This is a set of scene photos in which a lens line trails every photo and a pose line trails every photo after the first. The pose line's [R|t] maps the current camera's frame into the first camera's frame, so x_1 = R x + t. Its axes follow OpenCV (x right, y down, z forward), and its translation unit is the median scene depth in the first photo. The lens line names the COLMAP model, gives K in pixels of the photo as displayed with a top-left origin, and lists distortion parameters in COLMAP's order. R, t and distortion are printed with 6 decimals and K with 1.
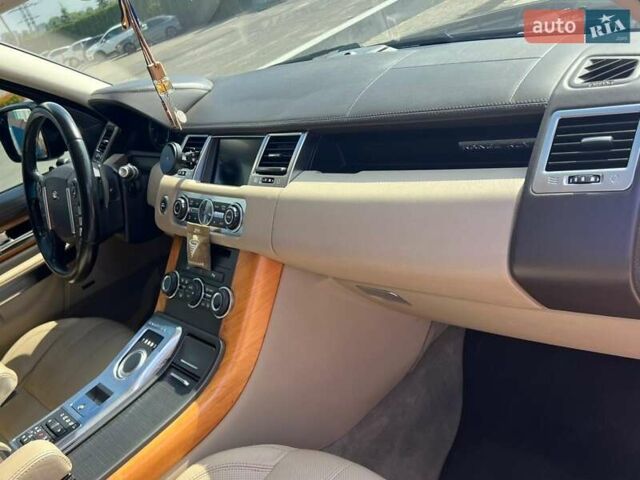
lens RADIAL K [[586.9, 0, 320.0], [0, 586.9, 240.0], [0, 0, 1]] dist [0.119789, -0.209232]
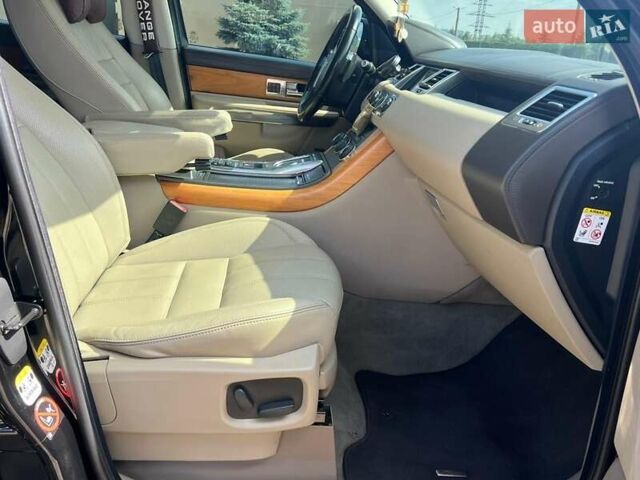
lens RADIAL K [[586.9, 0, 320.0], [0, 586.9, 240.0], [0, 0, 1]] dist [0.119789, -0.209232]
pose [[0.694760, 0.552642, -0.460321, 0.584099], [-0.578763, 0.809540, 0.098375, 0.178575], [0.427015, 0.198070, 0.882285, -0.272279]]
